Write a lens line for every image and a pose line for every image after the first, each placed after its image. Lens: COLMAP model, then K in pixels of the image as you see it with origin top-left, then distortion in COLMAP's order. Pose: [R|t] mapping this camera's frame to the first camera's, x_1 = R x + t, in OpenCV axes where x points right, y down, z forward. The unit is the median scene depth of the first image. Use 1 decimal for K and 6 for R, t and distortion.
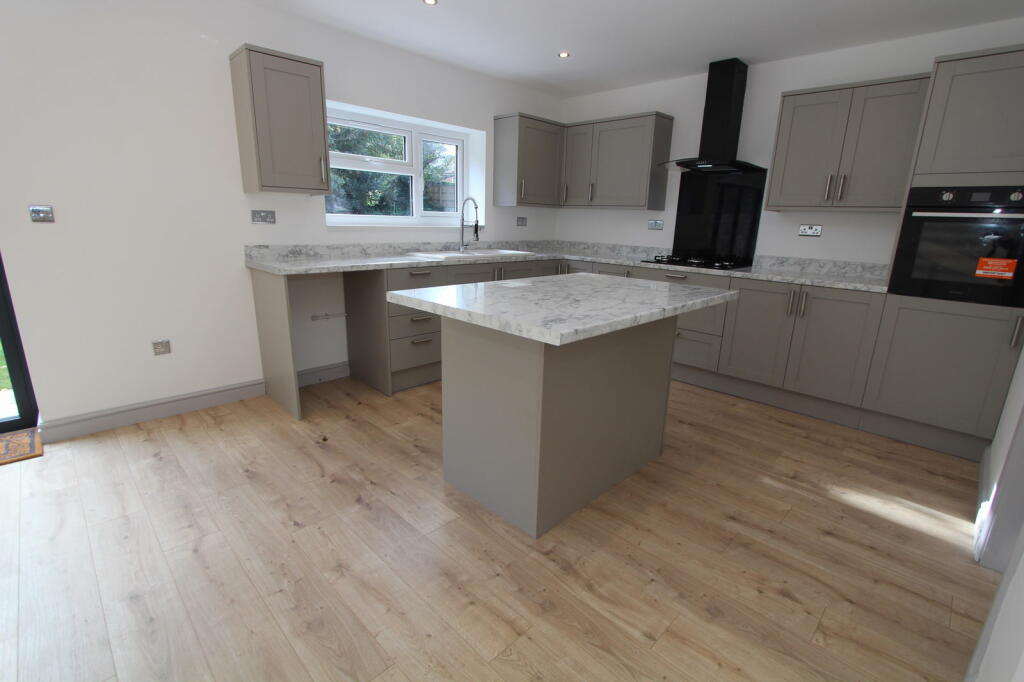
lens RADIAL K [[471.0, 0, 512.6], [0, 471.0, 340.2], [0, 0, 1]] dist [-0.014606, 0.001578]
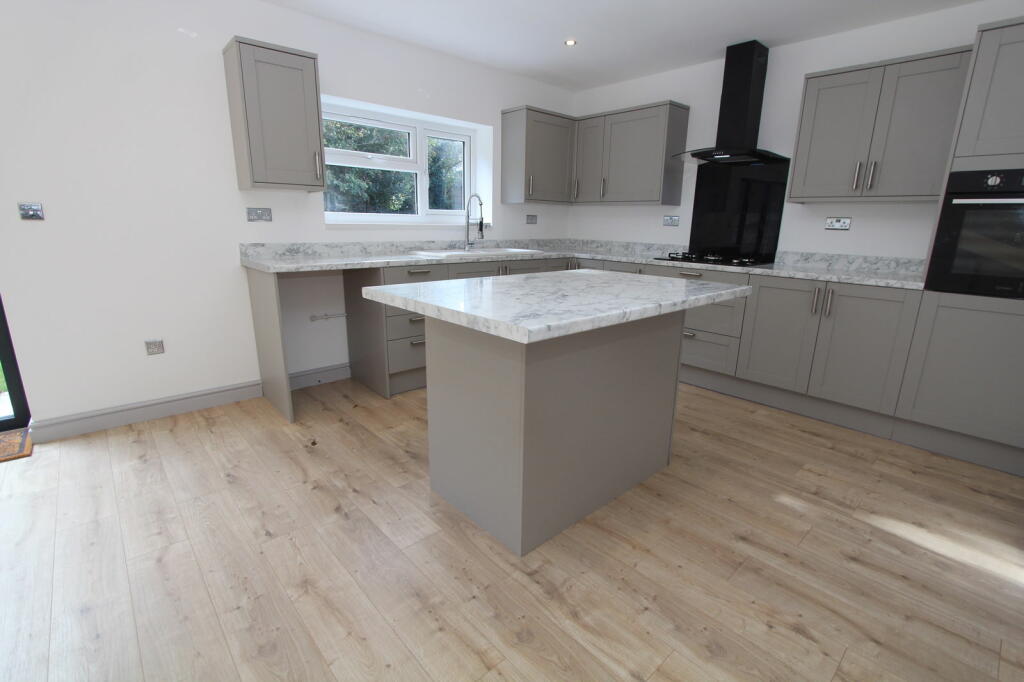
lens RADIAL K [[471.0, 0, 512.6], [0, 471.0, 340.2], [0, 0, 1]] dist [-0.014606, 0.001578]
pose [[0.998598, 0.002724, -0.052856, 0.059063], [-0.003113, 0.999969, -0.007276, 0.005982], [0.052834, 0.007431, 0.998576, 0.061880]]
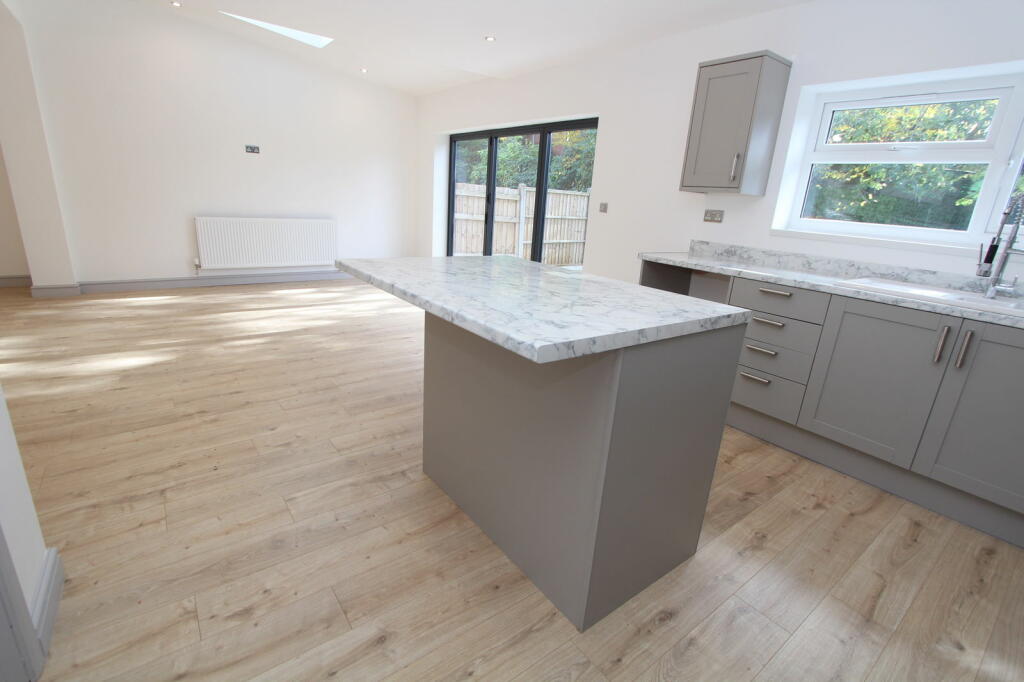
lens RADIAL K [[471.0, 0, 512.6], [0, 471.0, 340.2], [0, 0, 1]] dist [-0.014606, 0.001578]
pose [[-0.134057, 0.251483, -0.958533, 0.770086], [-0.315367, 0.906150, 0.281845, -0.193000], [0.939453, 0.340073, -0.042167, 0.842315]]
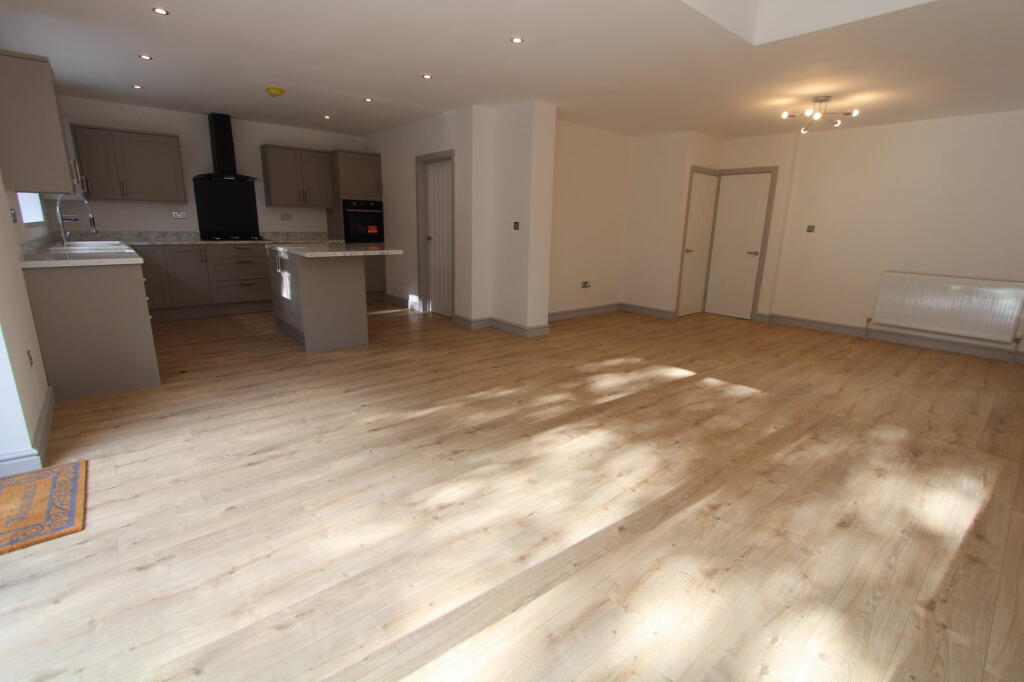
lens RADIAL K [[471.0, 0, 512.6], [0, 471.0, 340.2], [0, 0, 1]] dist [-0.014606, 0.001578]
pose [[0.075273, -0.269965, 0.959923, -1.698293], [0.226926, 0.942033, 0.247140, -0.031899], [-0.970999, 0.199229, 0.132172, -0.066767]]
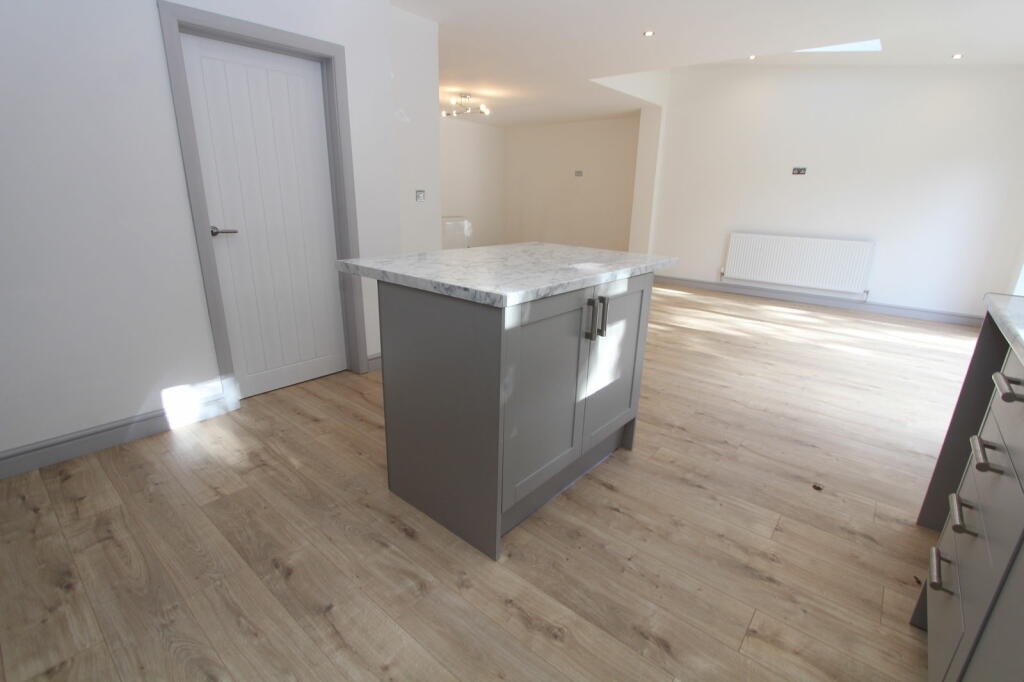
lens RADIAL K [[471.0, 0, 512.6], [0, 471.0, 340.2], [0, 0, 1]] dist [-0.014606, 0.001578]
pose [[-0.994942, -0.025898, -0.097054, 0.200453], [-0.073113, 0.849254, 0.522898, -0.387054], [0.068881, 0.527349, -0.846852, 1.552788]]
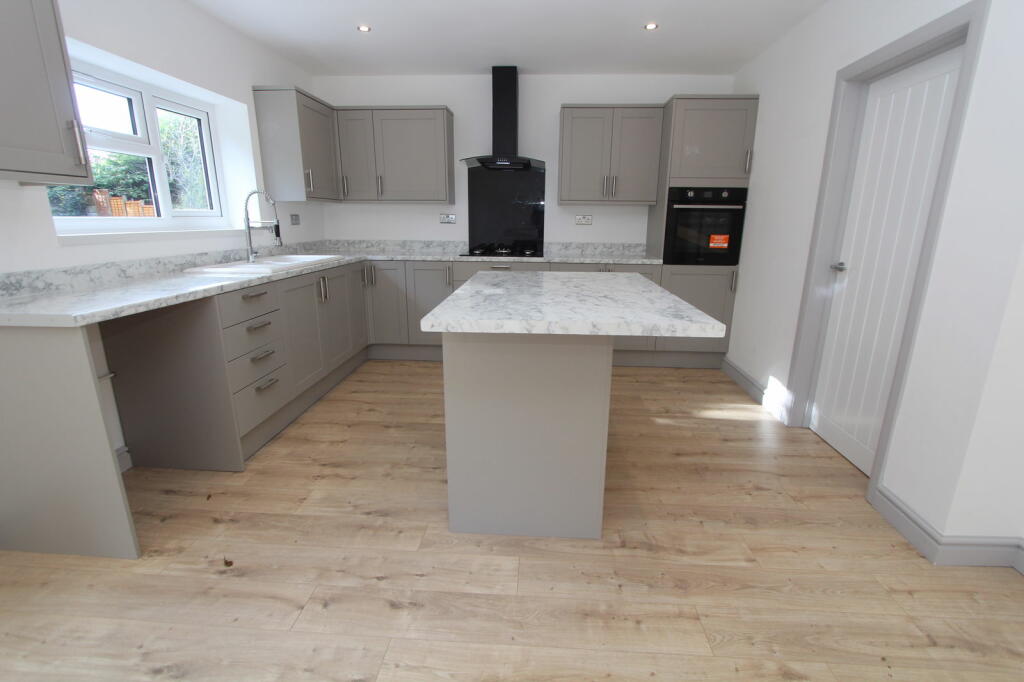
lens RADIAL K [[471.0, 0, 512.6], [0, 471.0, 340.2], [0, 0, 1]] dist [-0.014606, 0.001578]
pose [[0.751653, -0.189091, 0.631872, -0.470090], [0.178957, 0.980554, 0.080555, -0.076534], [-0.634817, 0.052529, 0.770875, 0.240970]]
